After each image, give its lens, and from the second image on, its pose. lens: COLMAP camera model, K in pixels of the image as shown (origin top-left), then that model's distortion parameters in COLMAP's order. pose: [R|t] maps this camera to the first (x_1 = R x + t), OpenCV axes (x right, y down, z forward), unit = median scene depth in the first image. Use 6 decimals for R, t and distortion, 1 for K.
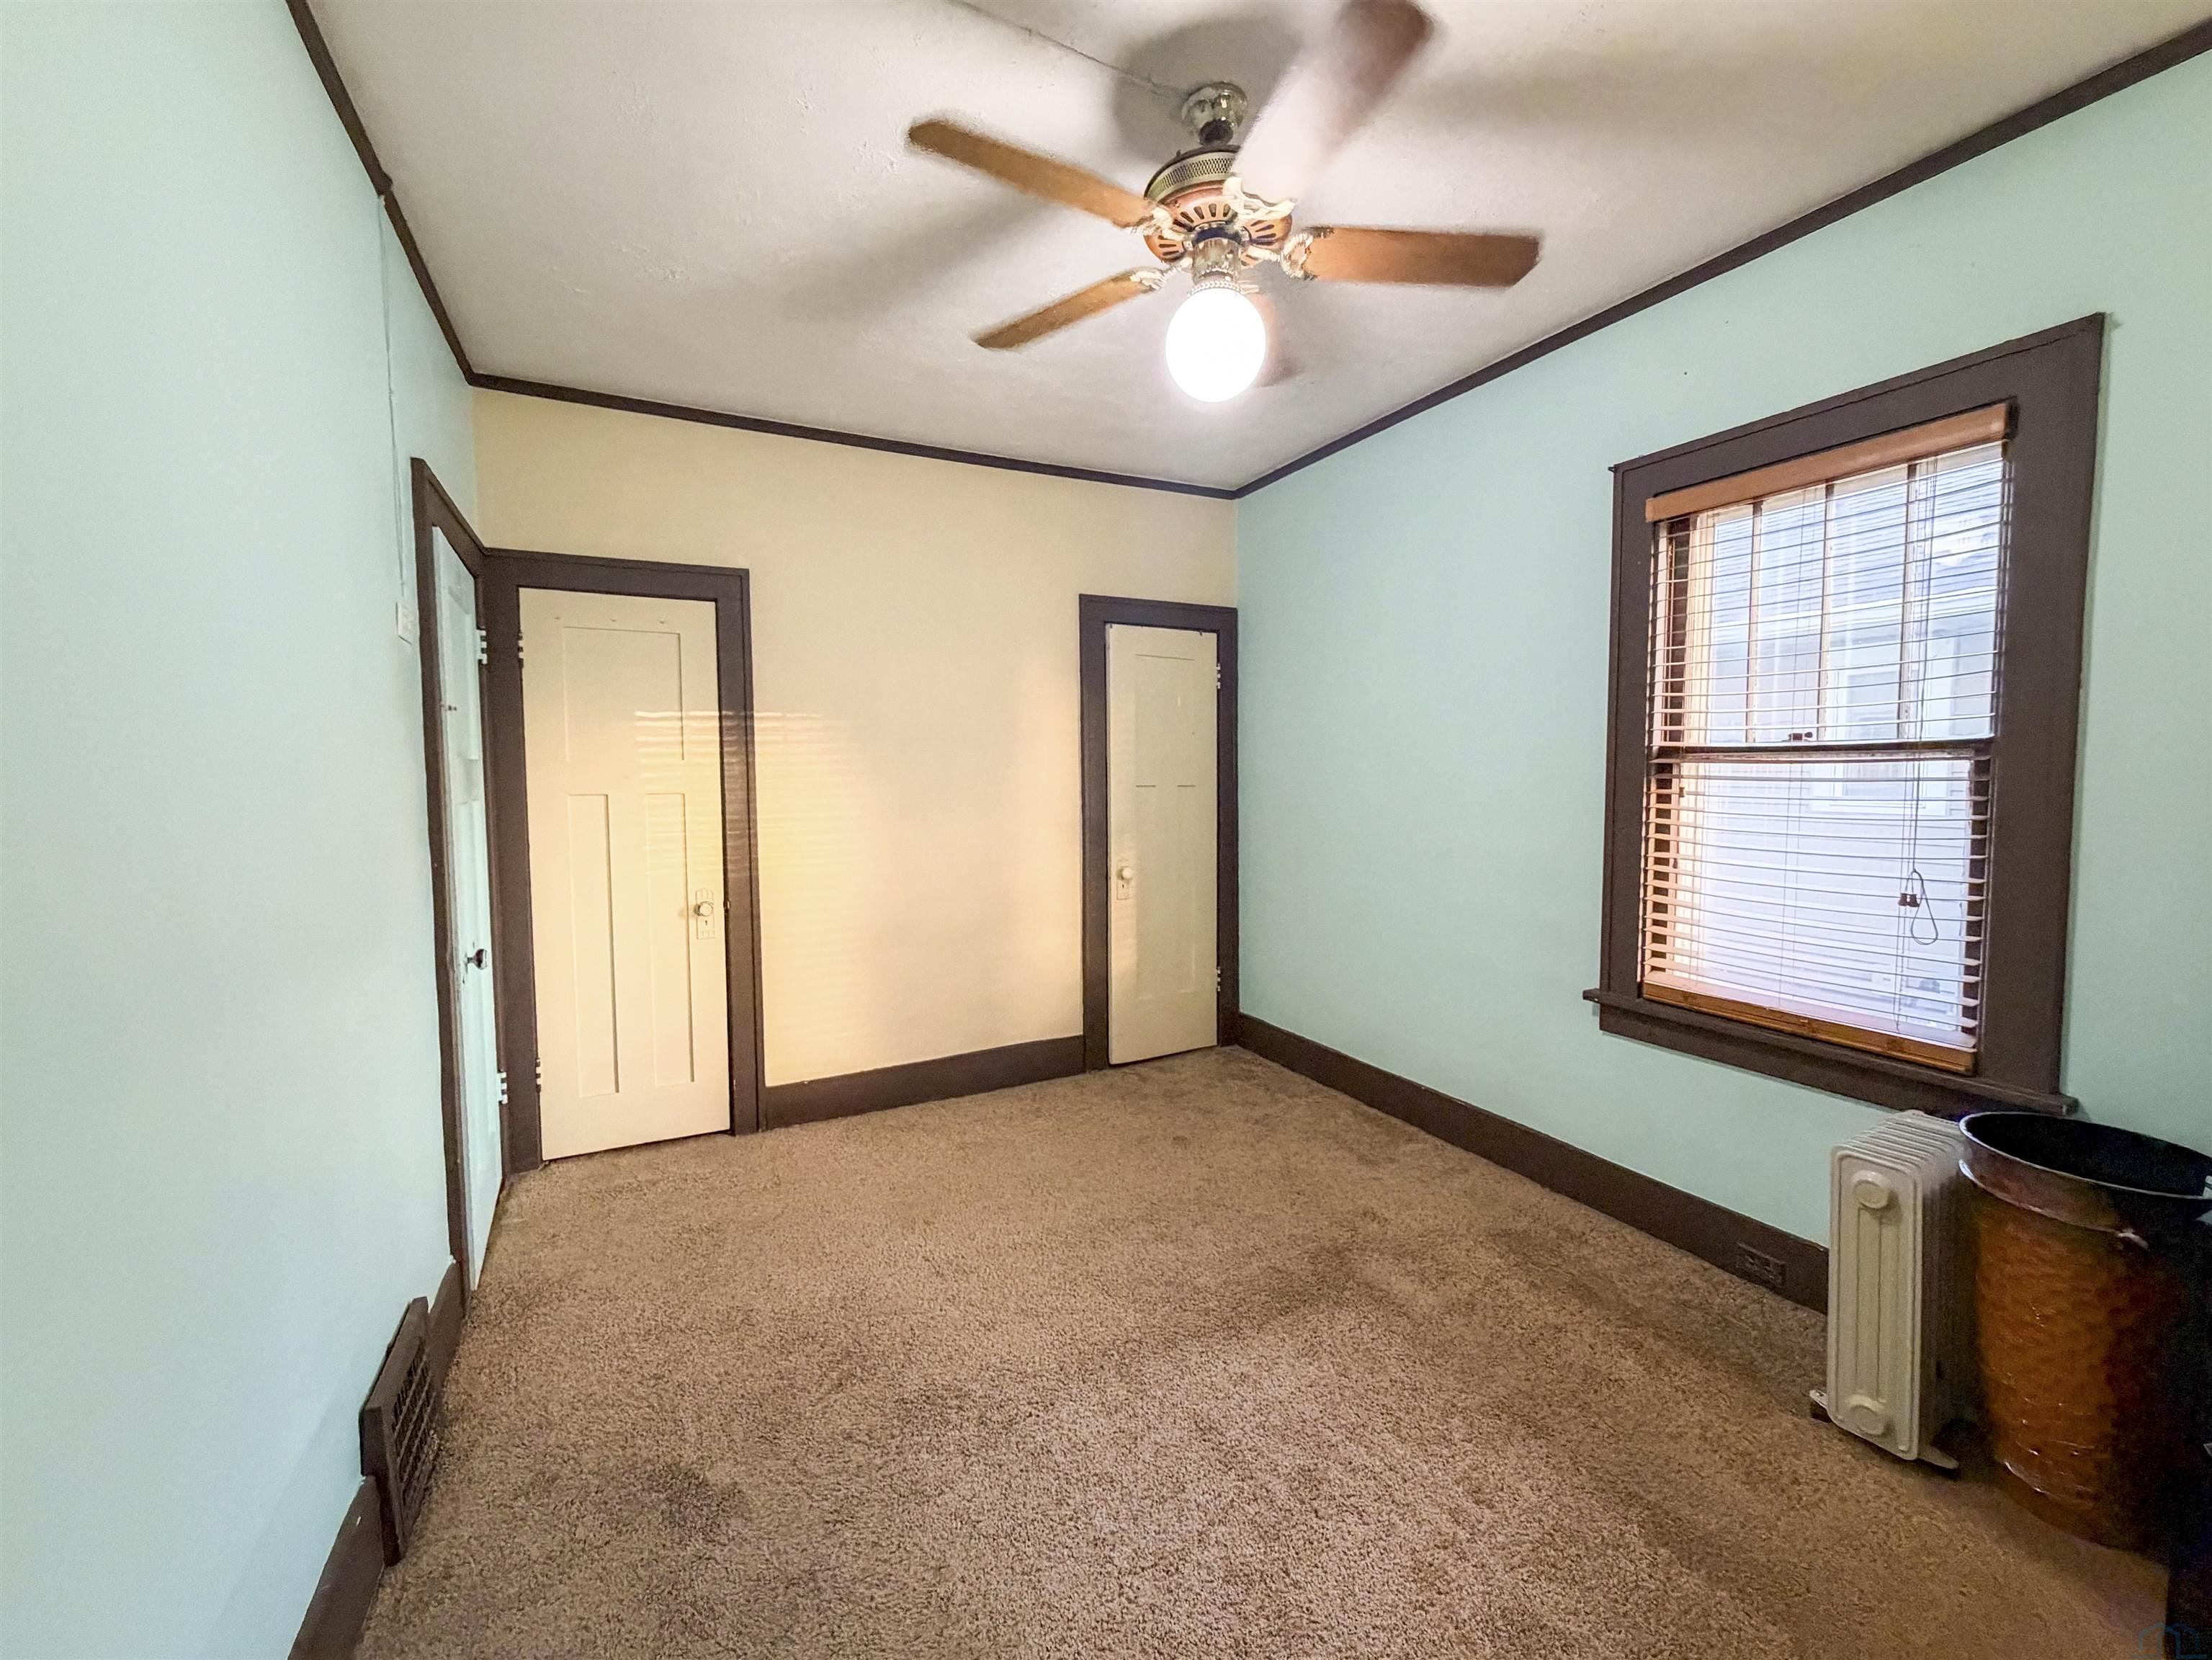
lens RADIAL K [[901.3, 0, 1106.2], [0, 901.3, 827.8], [0, 0, 1]] dist [0.000305, 0.000016]
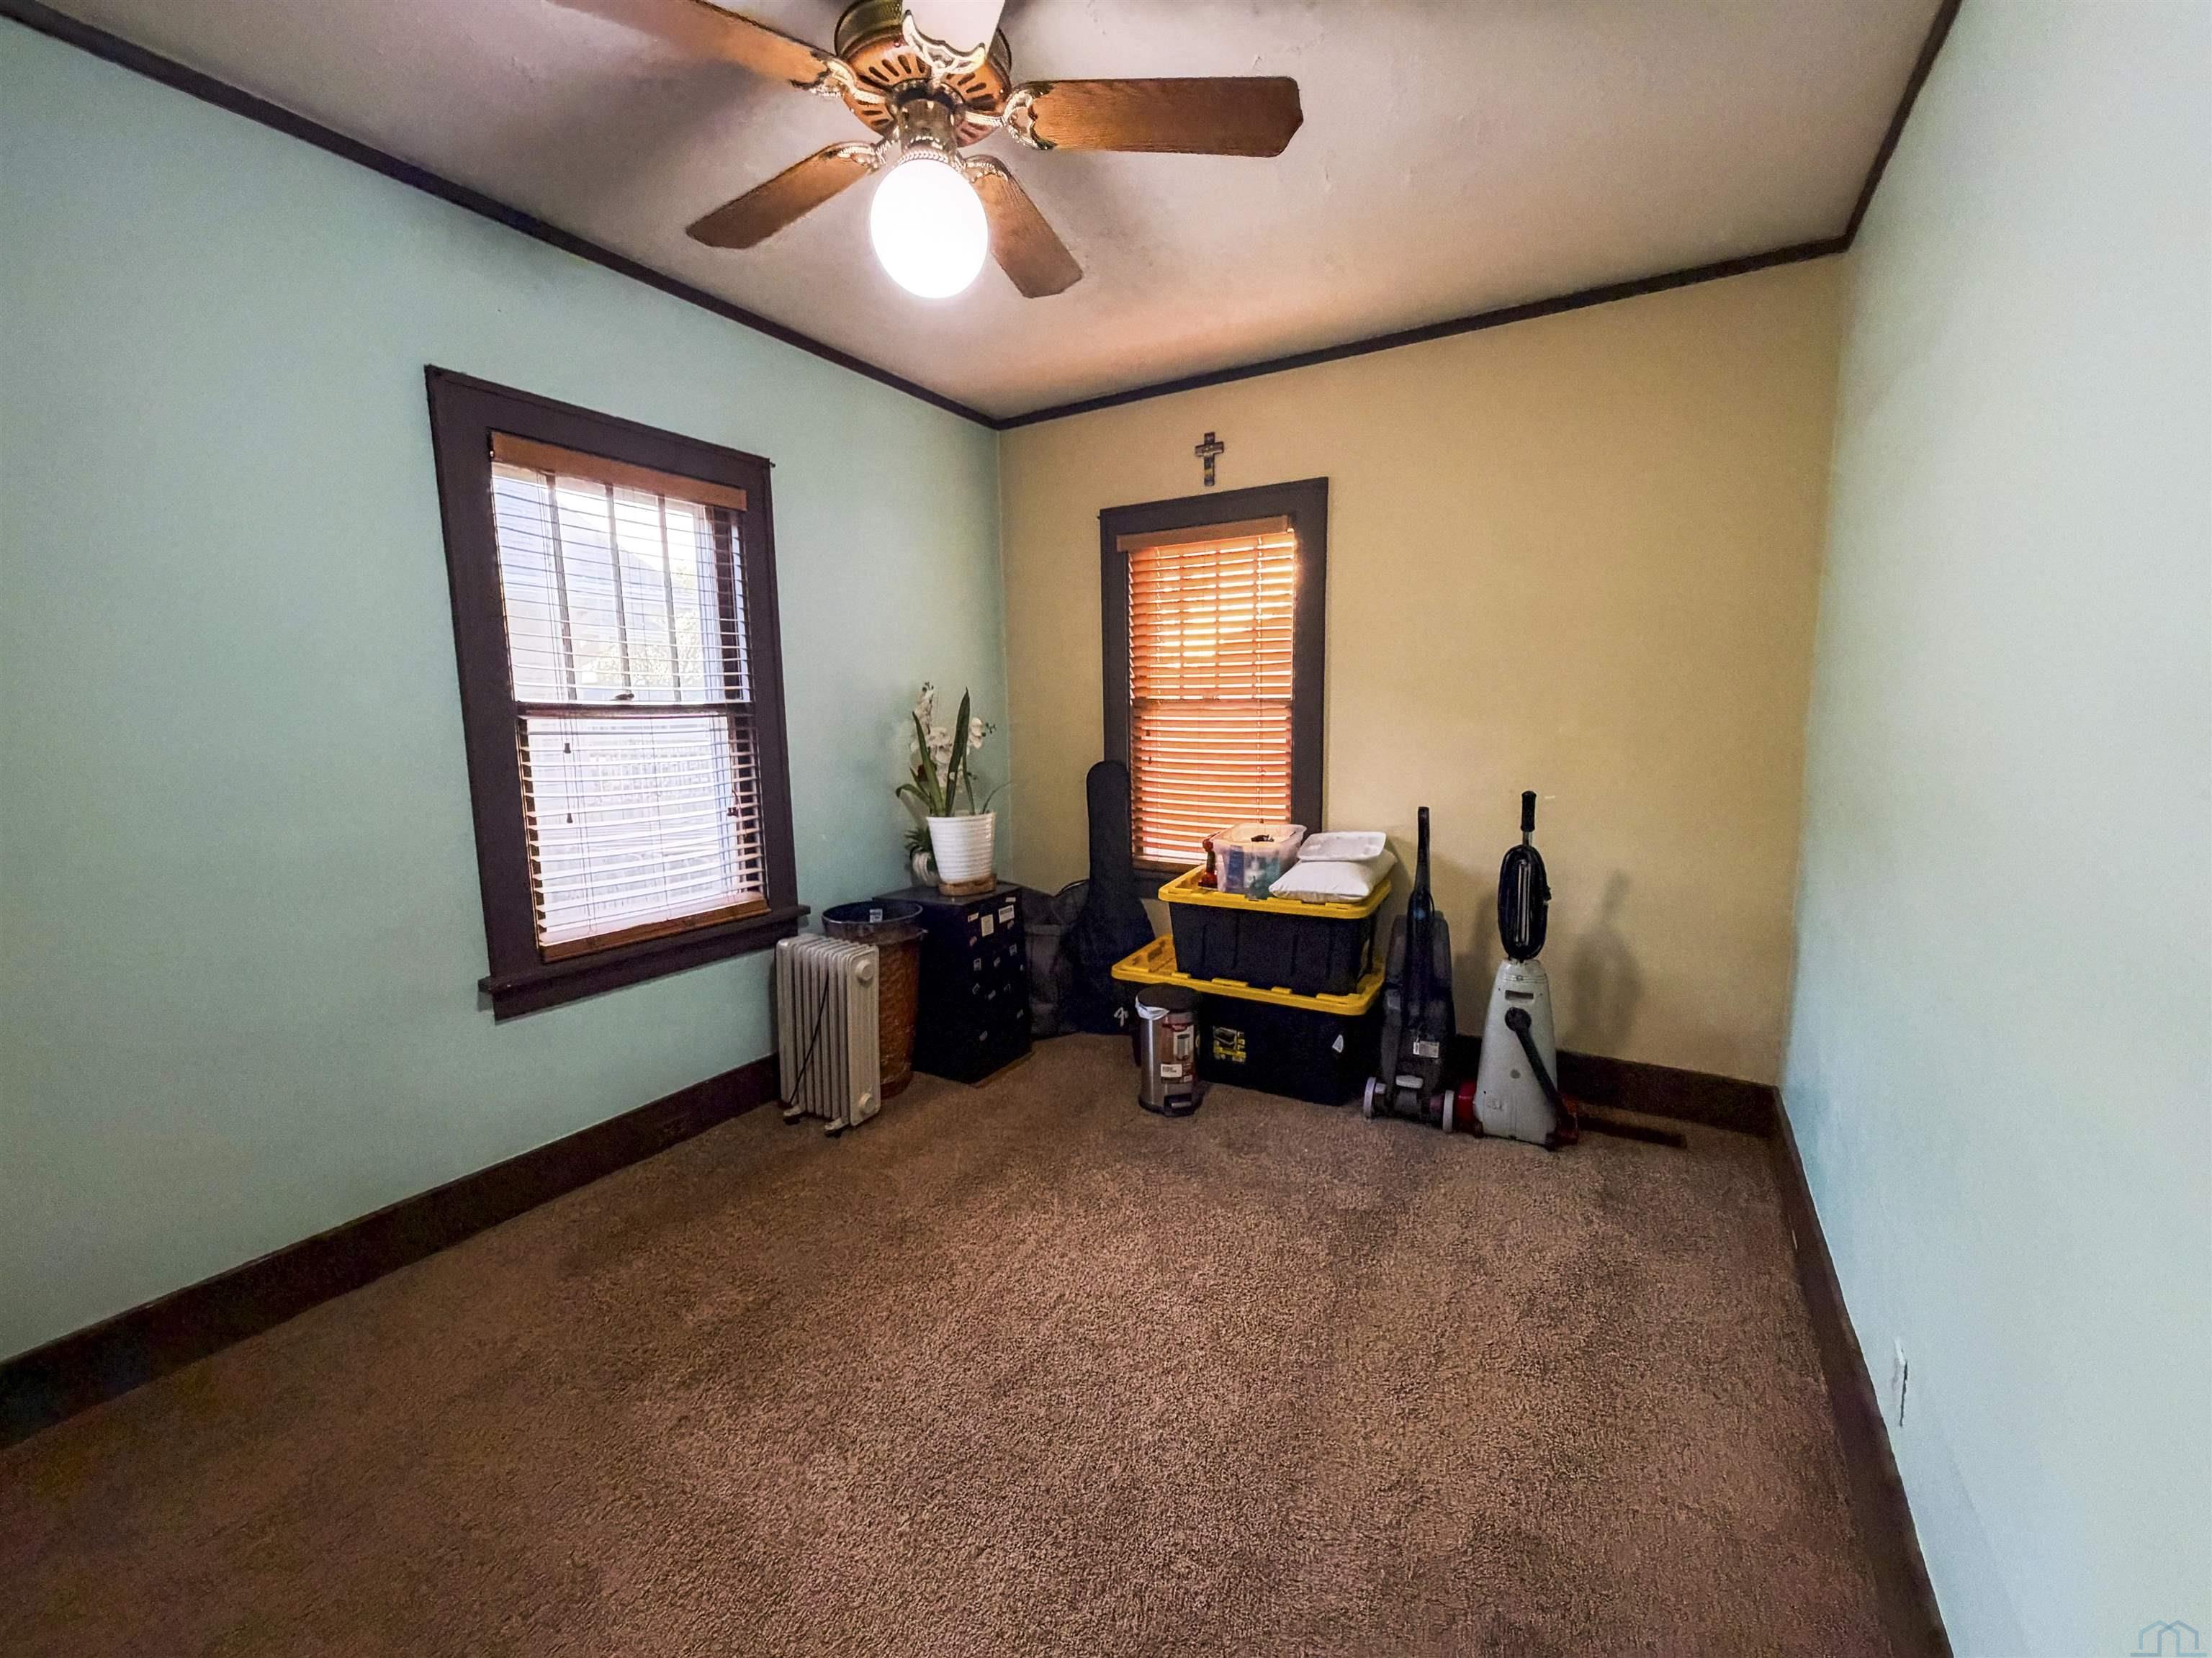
lens RADIAL K [[901.1, 0, 1103.8], [0, 901.1, 822.6], [0, 0, 1]] dist [0.000305, 0.000016]
pose [[-0.535419, -0.096838, 0.839017, -0.594519], [0.063606, 0.985961, 0.154388, -0.081547], [-0.842188, 0.136028, -0.521743, 1.114002]]
